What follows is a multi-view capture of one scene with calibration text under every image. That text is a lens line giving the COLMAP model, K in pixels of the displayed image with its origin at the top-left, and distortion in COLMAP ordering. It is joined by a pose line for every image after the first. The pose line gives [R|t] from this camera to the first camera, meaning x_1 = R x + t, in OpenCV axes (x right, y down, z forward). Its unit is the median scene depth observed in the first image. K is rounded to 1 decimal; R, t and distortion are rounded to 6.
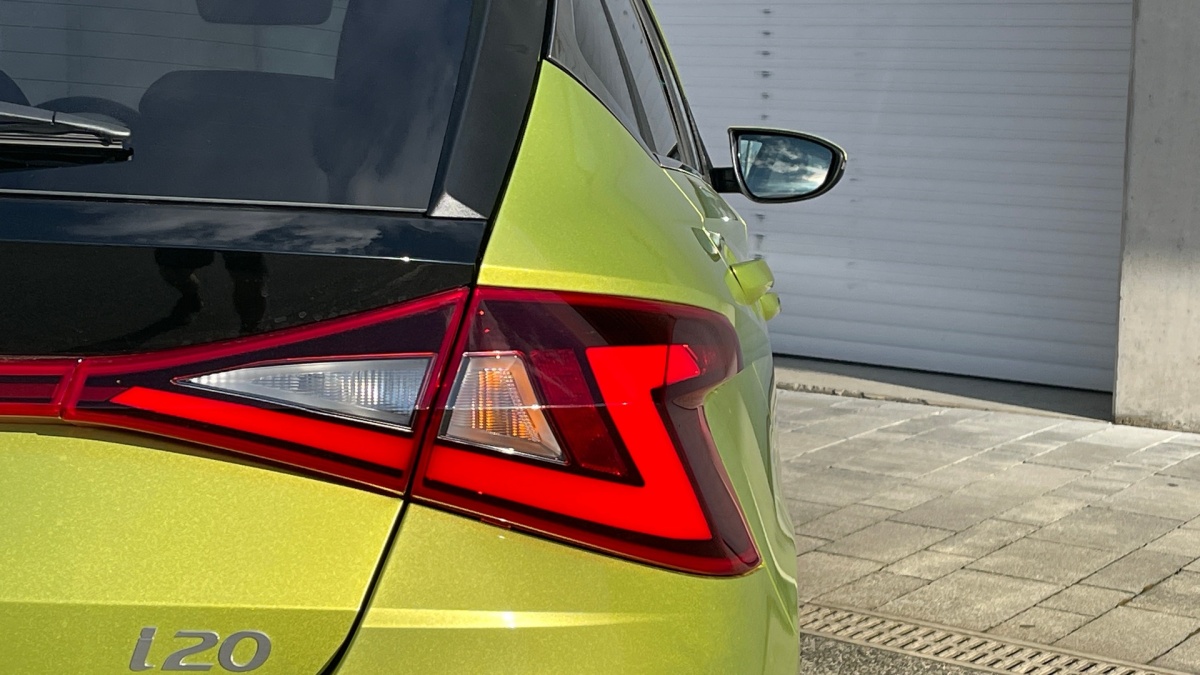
lens RADIAL K [[2034.7, 0, 600.0], [0, 2034.7, 337.5], [0, 0, 1]] dist [0.168023, -0.121987]
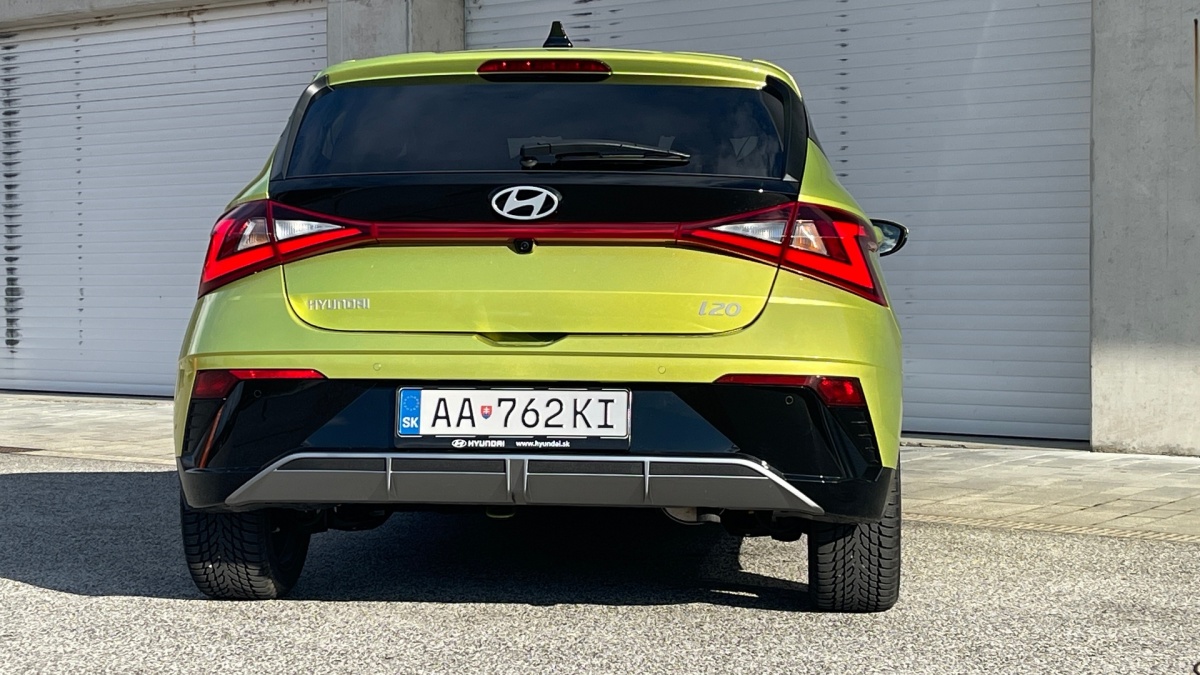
lens RADIAL K [[2034.7, 0, 600.0], [0, 2034.7, 337.5], [0, 0, 1]] dist [0.168023, -0.121987]
pose [[0.999573, -0.018764, -0.022402, -0.088911], [0.016056, 0.993179, -0.115485, 0.160888], [0.024416, 0.115076, 0.993057, -0.626874]]
